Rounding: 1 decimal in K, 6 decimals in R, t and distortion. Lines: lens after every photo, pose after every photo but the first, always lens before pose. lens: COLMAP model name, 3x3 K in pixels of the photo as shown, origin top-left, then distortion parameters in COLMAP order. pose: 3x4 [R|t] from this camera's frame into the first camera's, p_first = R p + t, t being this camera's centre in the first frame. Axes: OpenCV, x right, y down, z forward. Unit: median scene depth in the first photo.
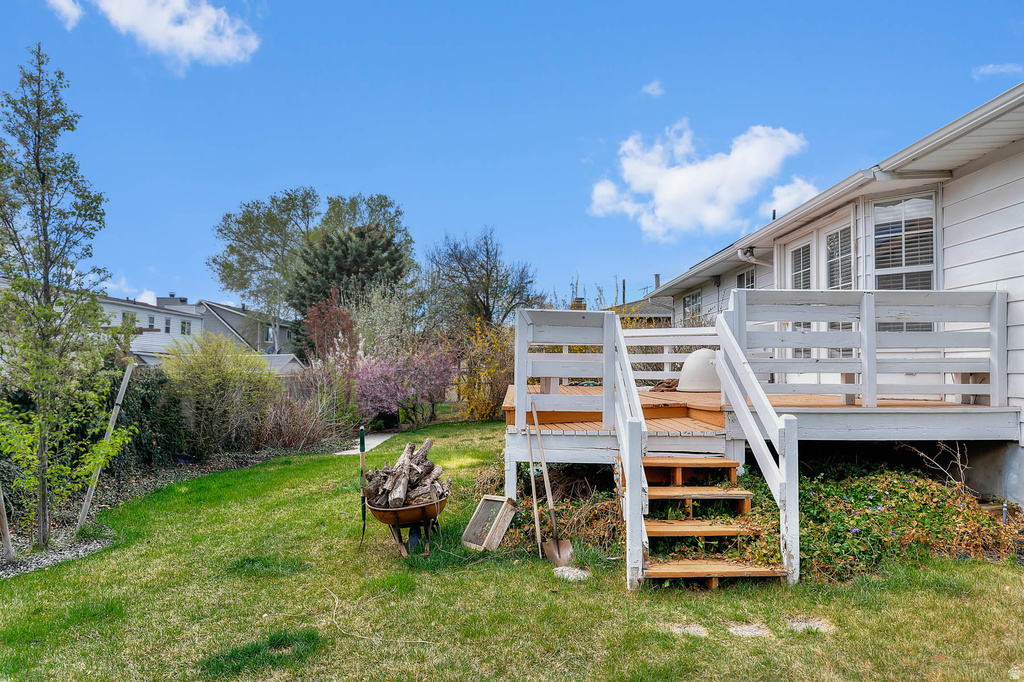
lens RADIAL K [[591.0, 0, 514.8], [0, 591.0, 355.5], [0, 0, 1]] dist [-0.005658, -0.001812]
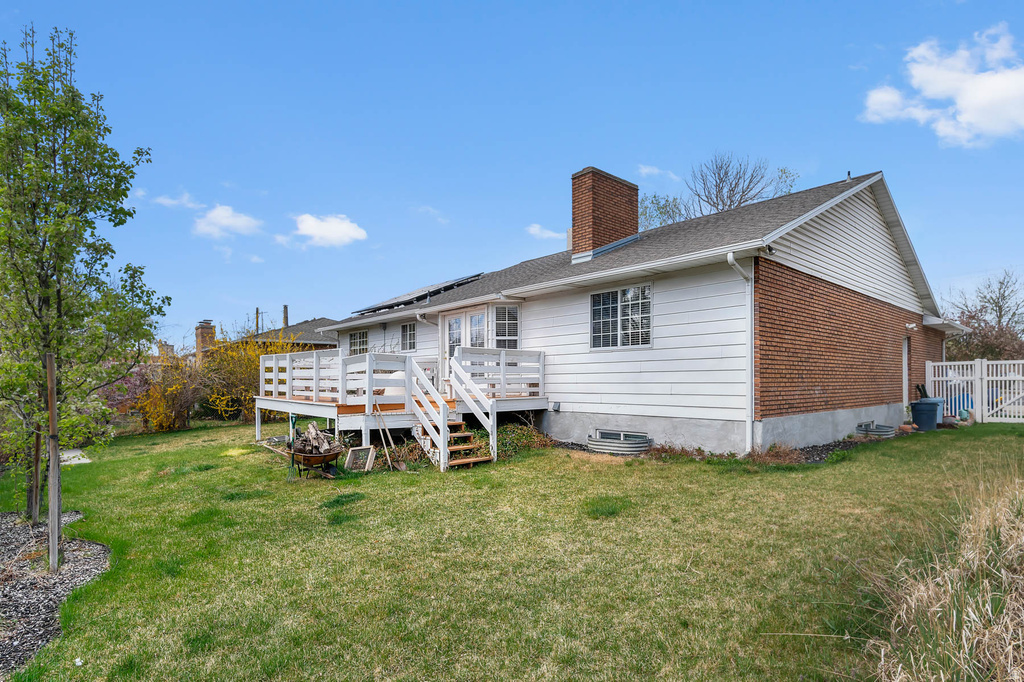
lens RADIAL K [[528.8, 0, 512.9], [0, 528.8, 376.7], [0, 0, 1]] dist [0.000176, 0.000002]
pose [[0.748335, -0.001104, 0.663320, -0.818955], [-0.004673, 0.999965, 0.006937, -0.013423], [-0.663304, -0.008291, 0.748304, -0.656997]]
